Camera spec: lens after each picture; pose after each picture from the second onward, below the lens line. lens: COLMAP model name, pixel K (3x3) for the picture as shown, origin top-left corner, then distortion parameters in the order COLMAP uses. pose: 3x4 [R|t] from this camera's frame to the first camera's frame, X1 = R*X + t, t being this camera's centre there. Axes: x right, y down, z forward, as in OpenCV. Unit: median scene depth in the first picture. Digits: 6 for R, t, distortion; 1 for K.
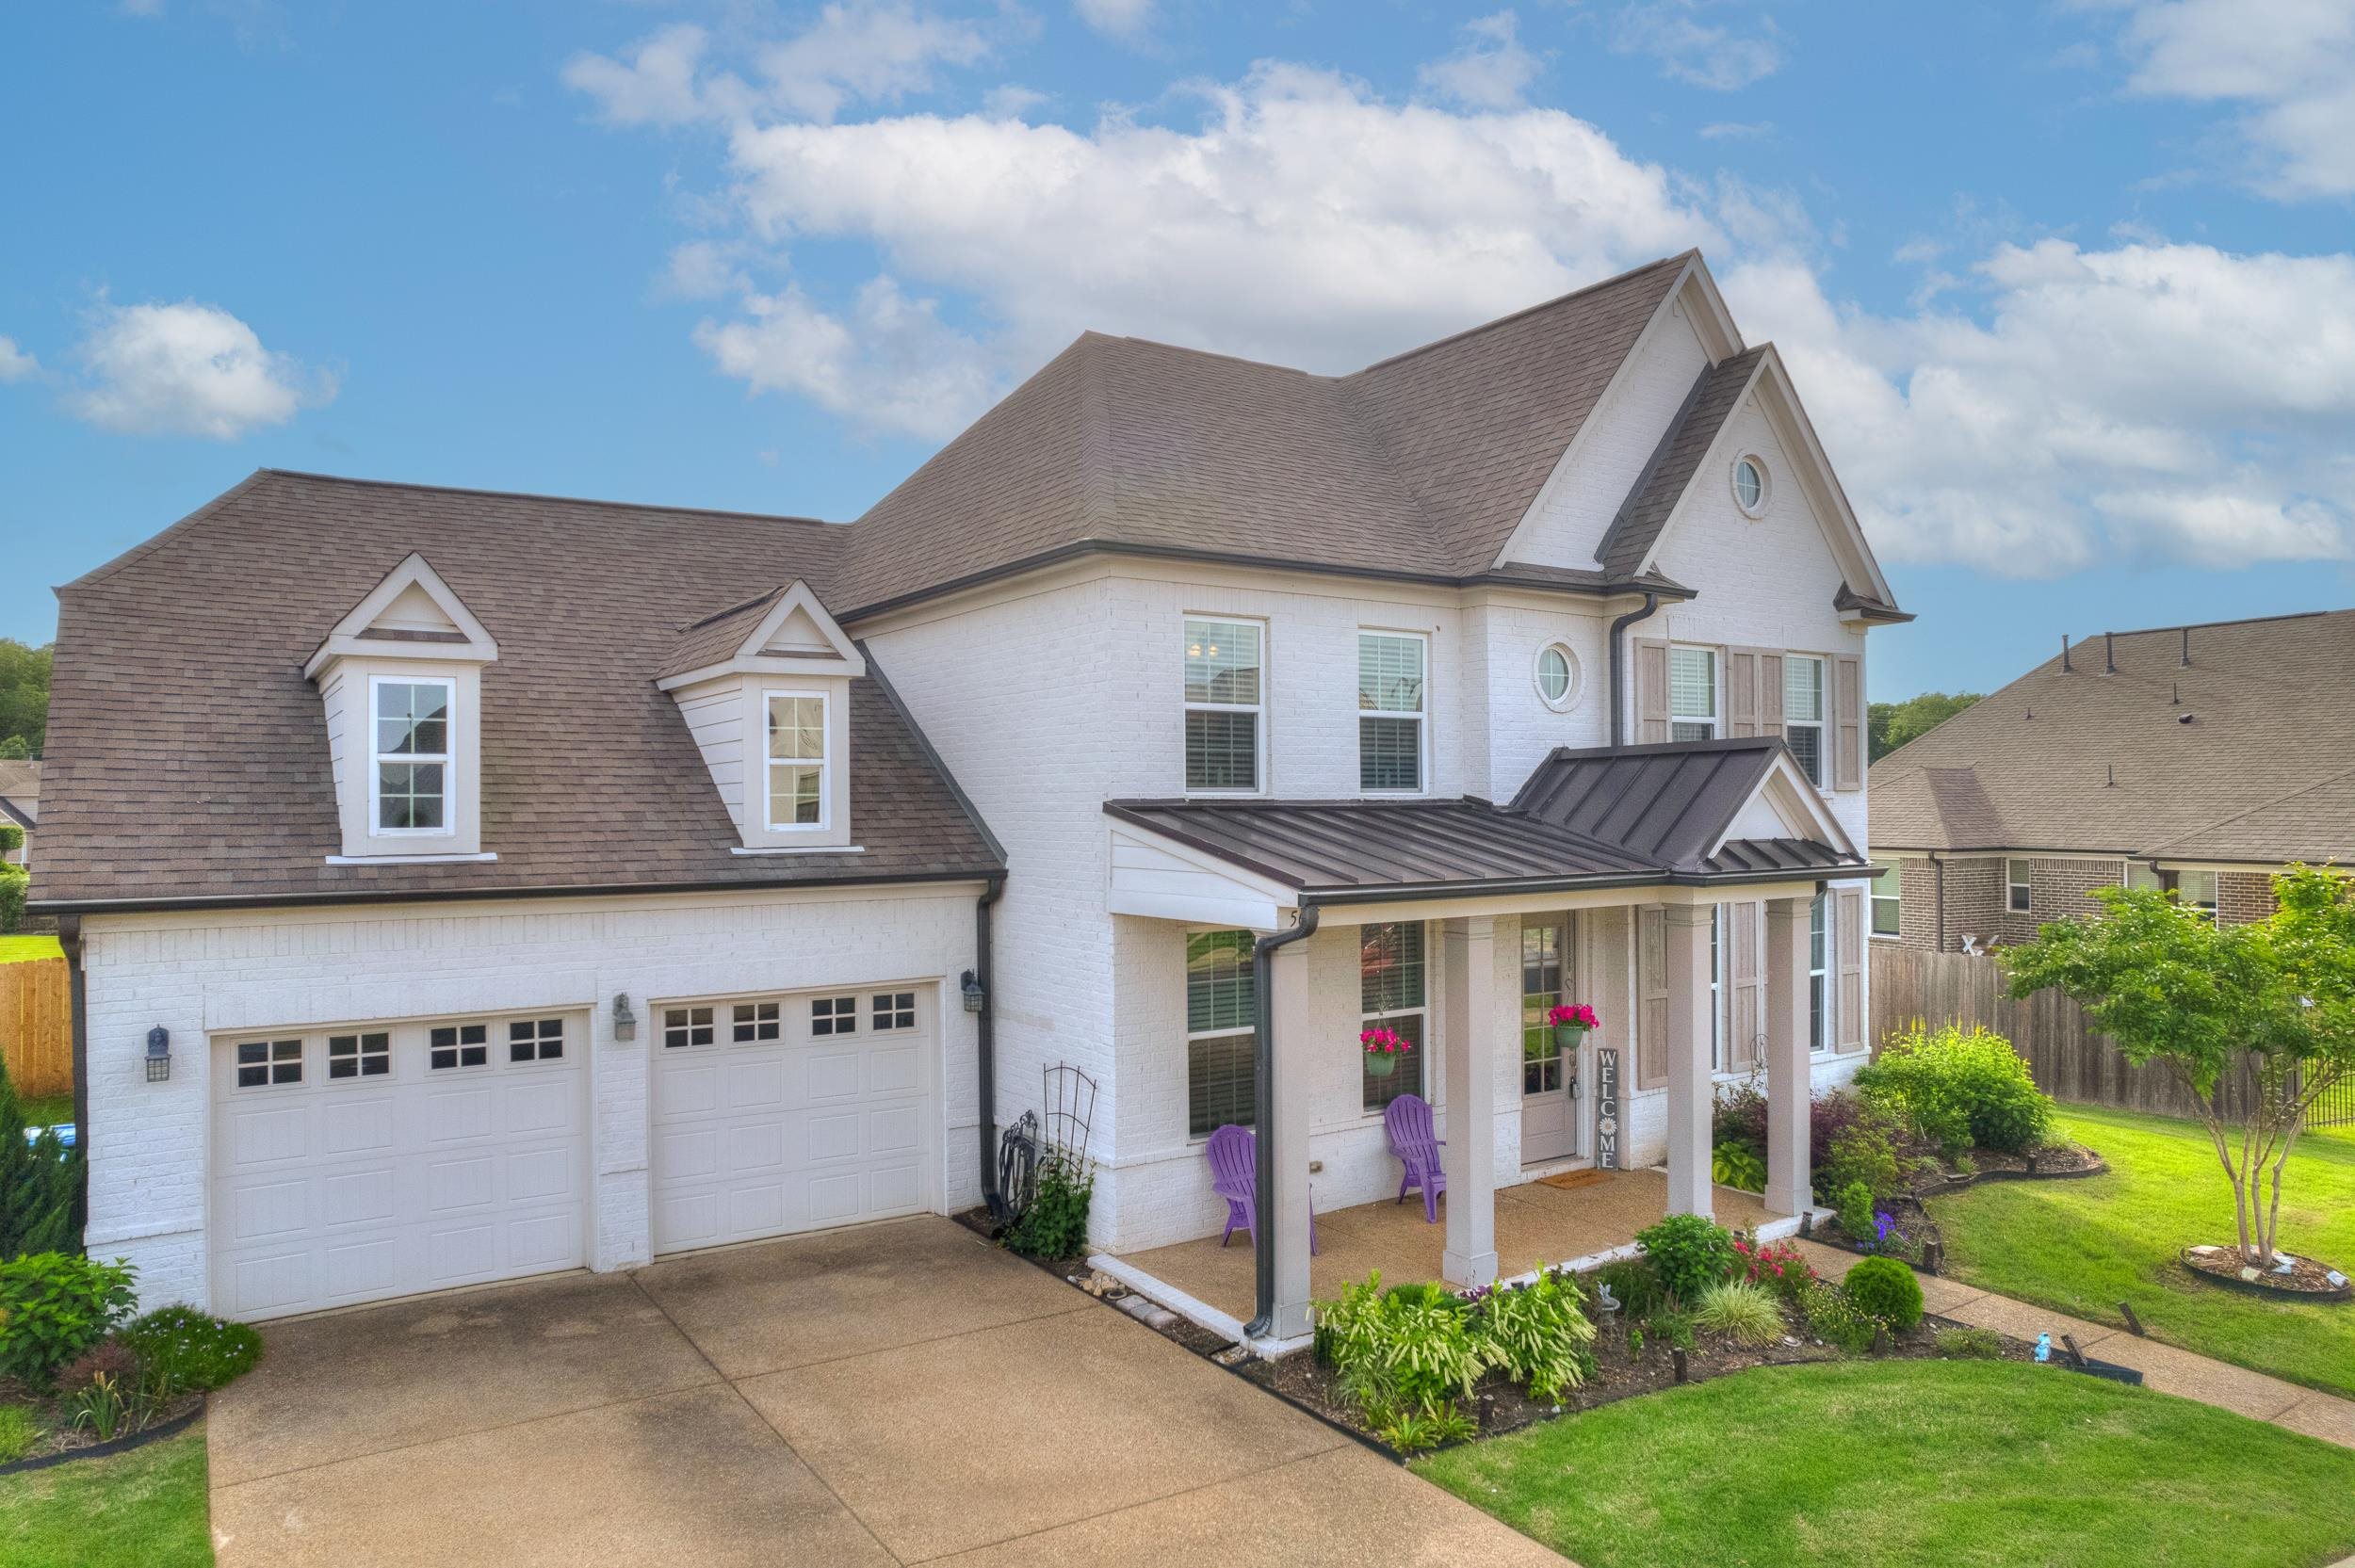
lens RADIAL K [[1502.3, 0, 1178.7], [0, 1502.3, 794.3], [0, 0, 1]] dist [-0.085088, 0.077651]
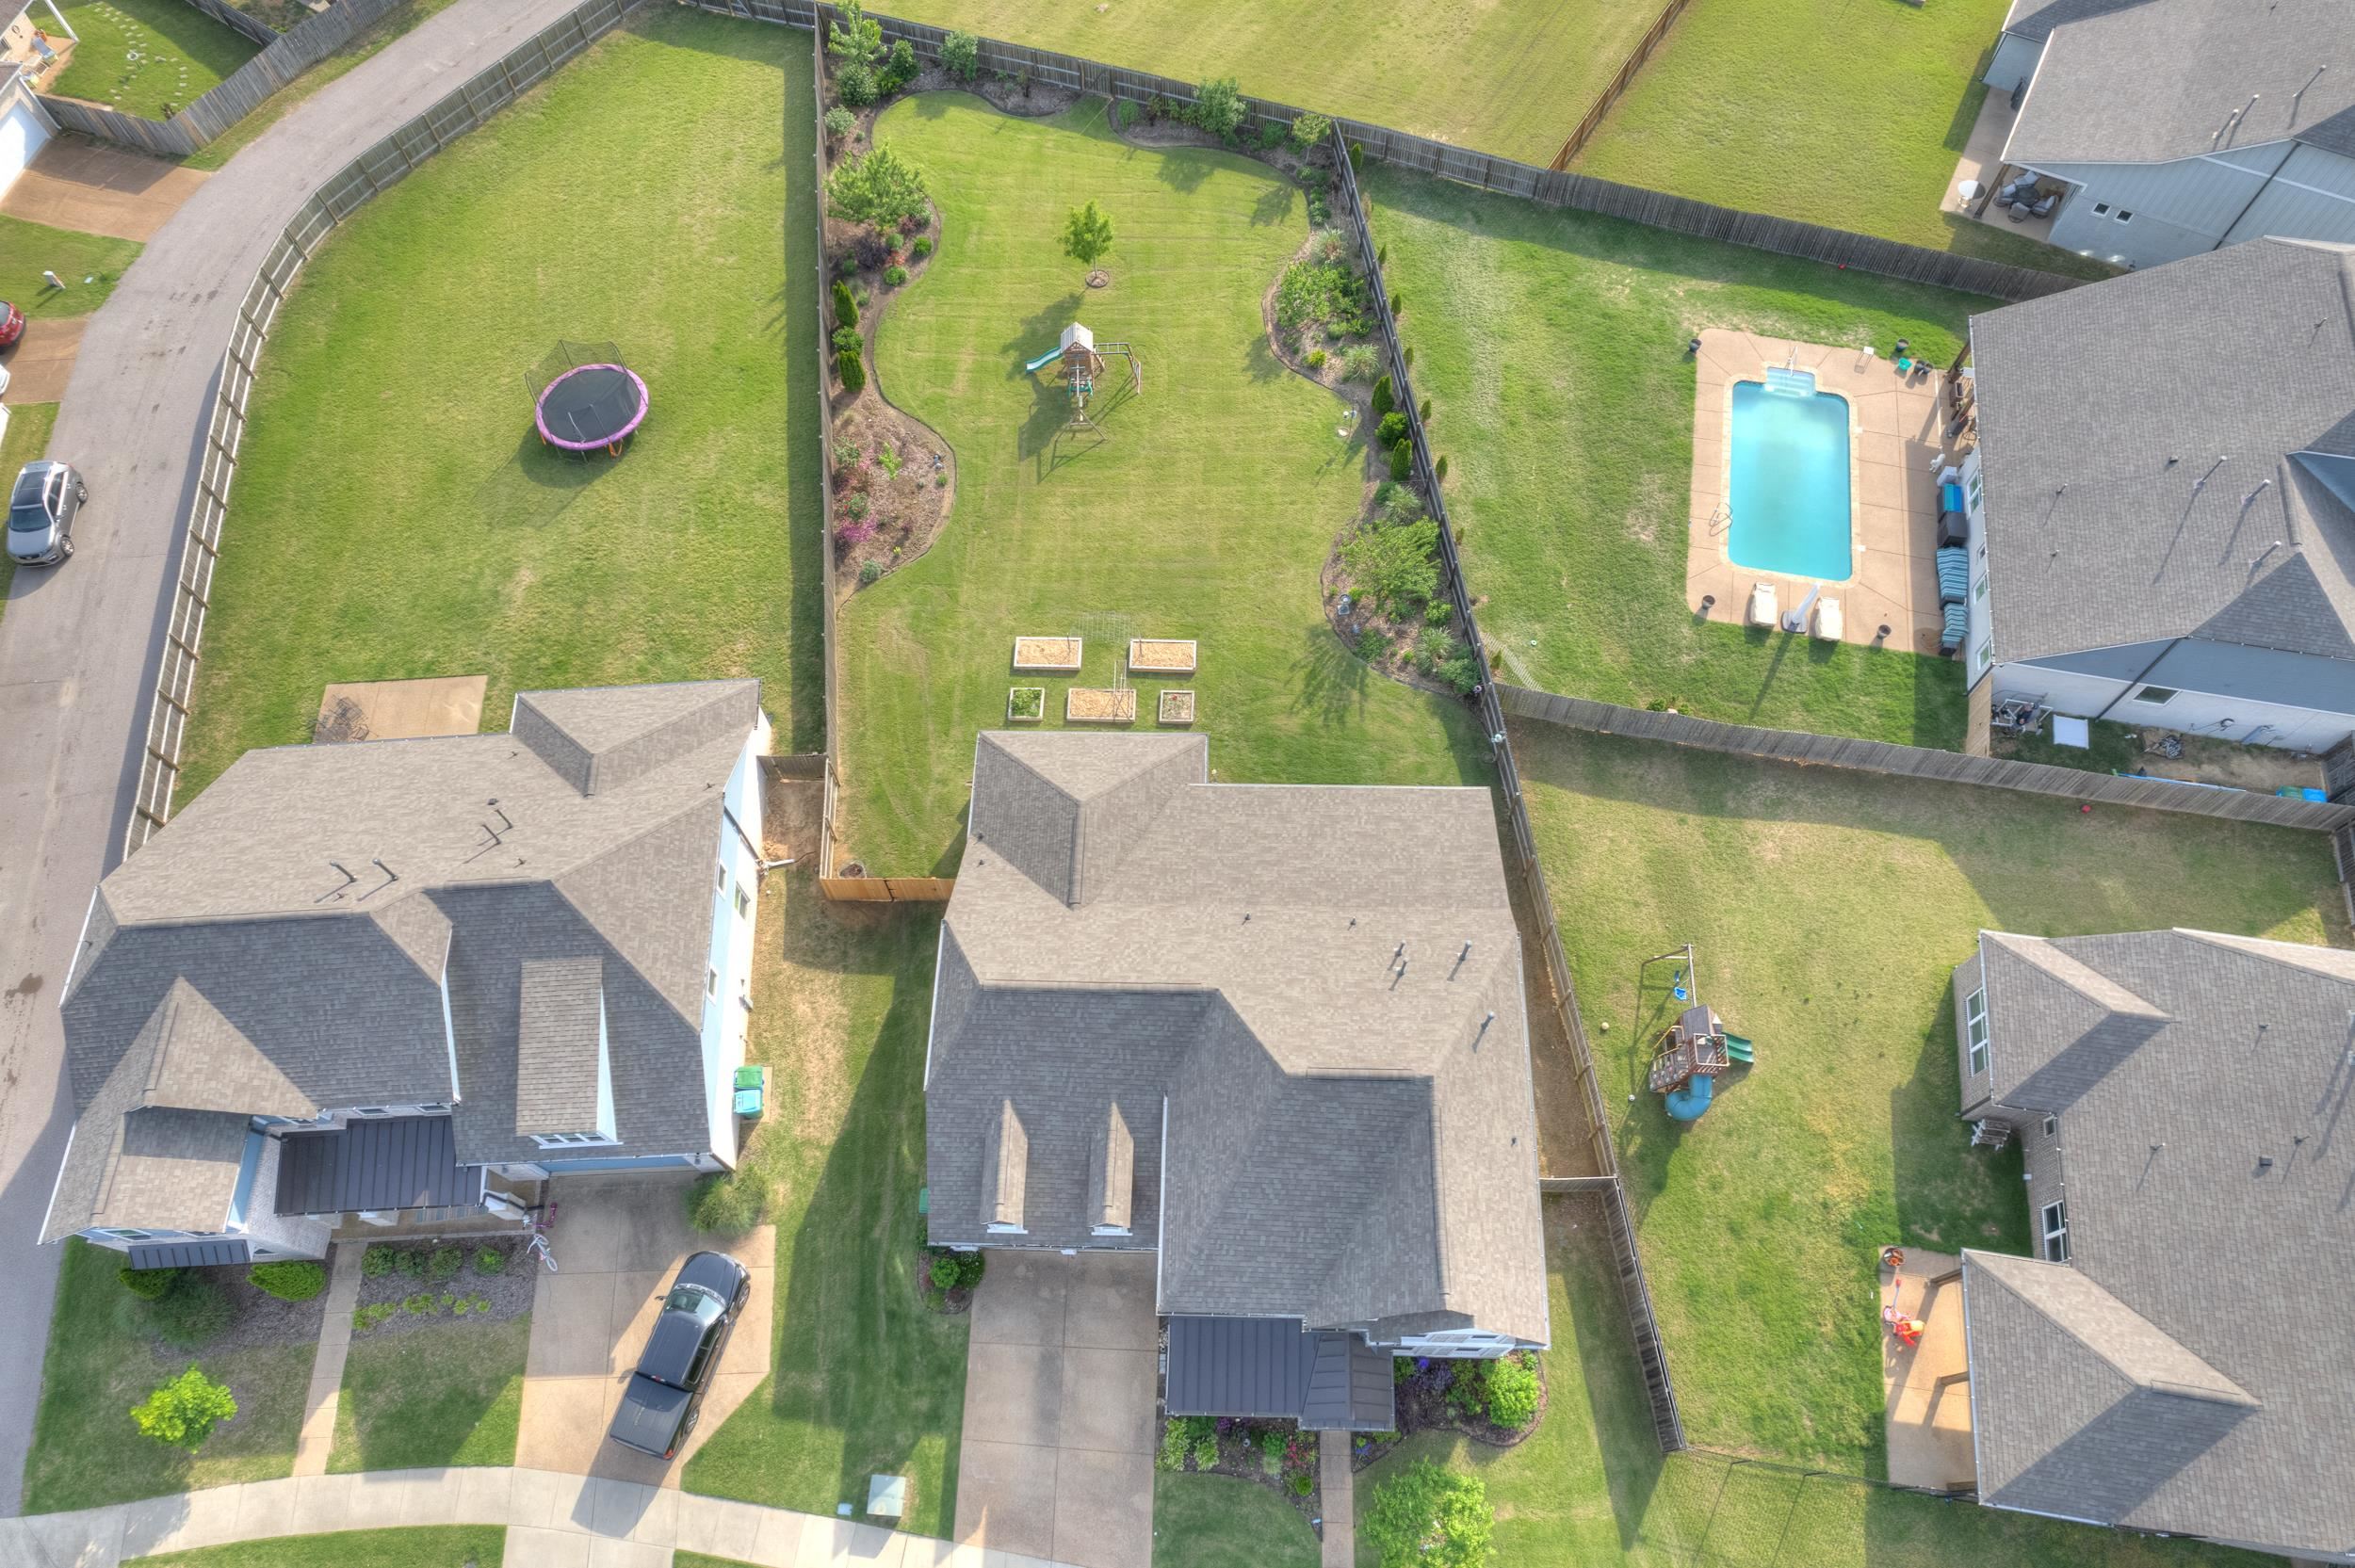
lens RADIAL K [[1510.5, 0, 1177.5], [0, 1510.5, 784.0], [0, 0, 1]] dist [-0.089340, 0.076139]
pose [[0.811001, 0.516337, -0.275088, 0.287830], [0.012681, 0.454576, 0.890618, -3.645669], [0.584907, -0.725780, 0.362114, 0.638917]]
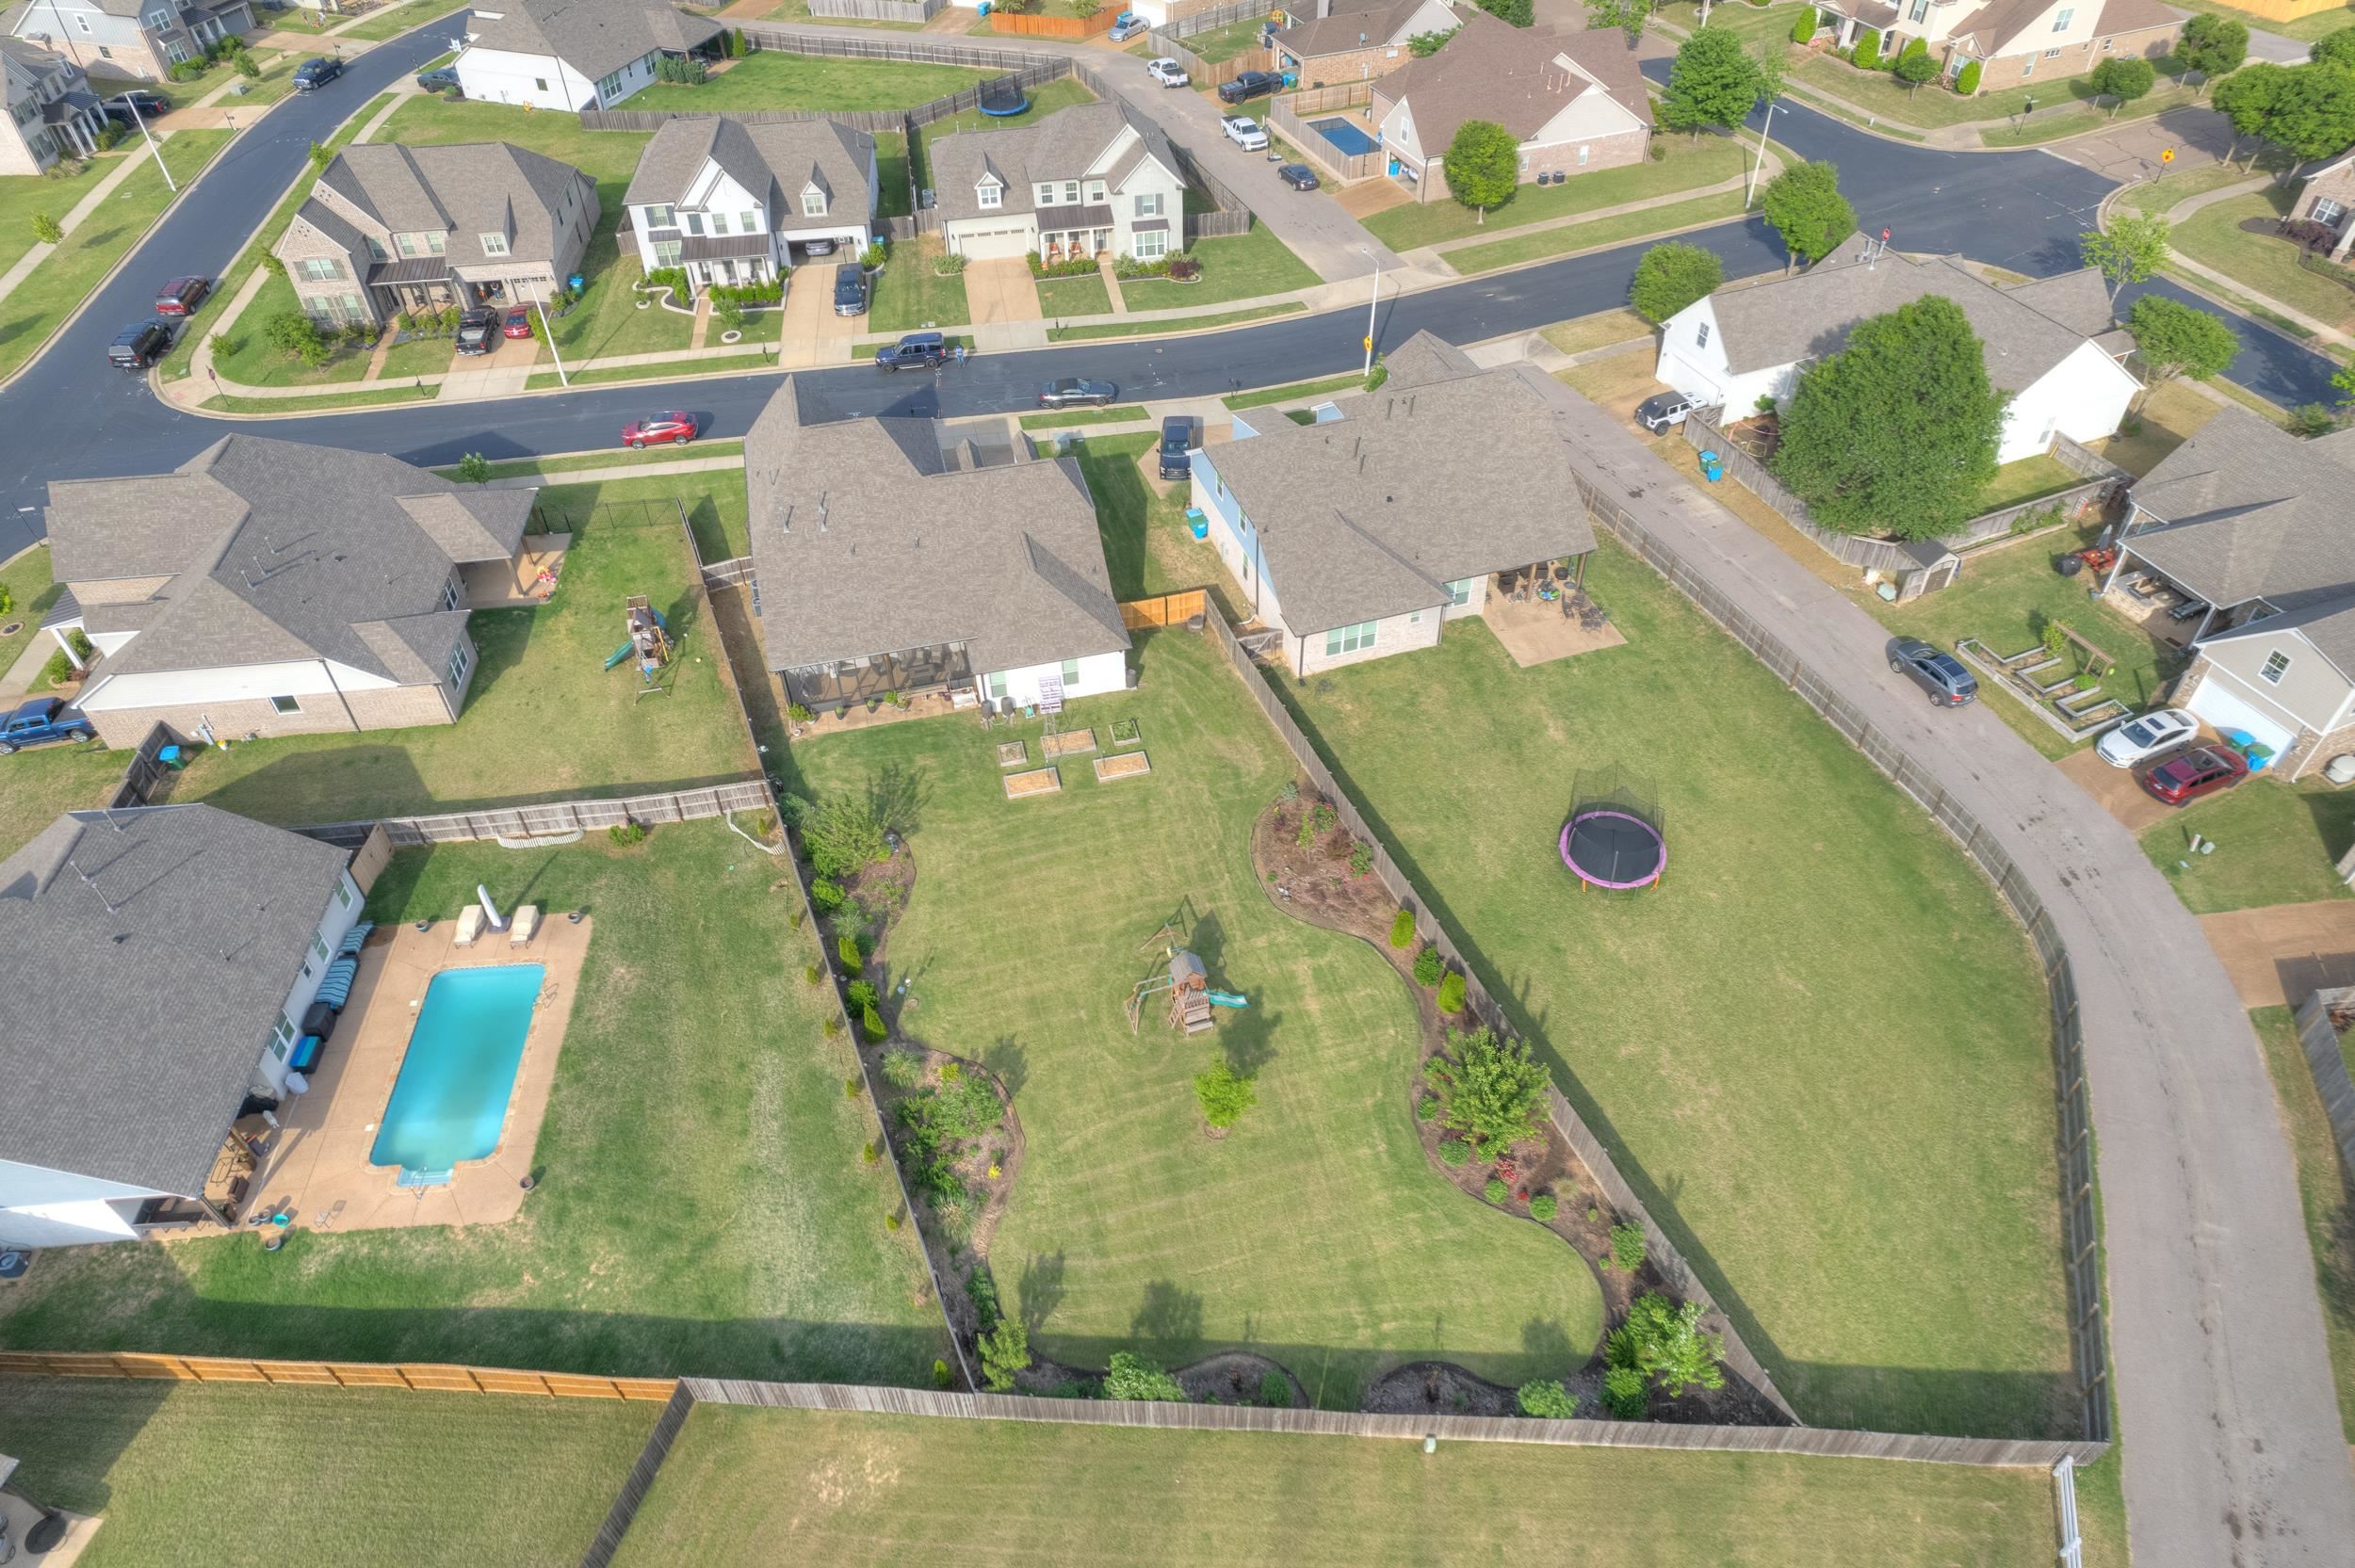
lens RADIAL K [[1510.5, 0, 1177.5], [0, 1510.5, 784.0], [0, 0, 1]] dist [-0.089340, 0.076139]
pose [[-0.939310, -0.226537, 0.257638, -3.270500], [0.012726, 0.727454, 0.686038, -3.673005], [-0.342833, 0.647682, -0.680422, 6.370069]]
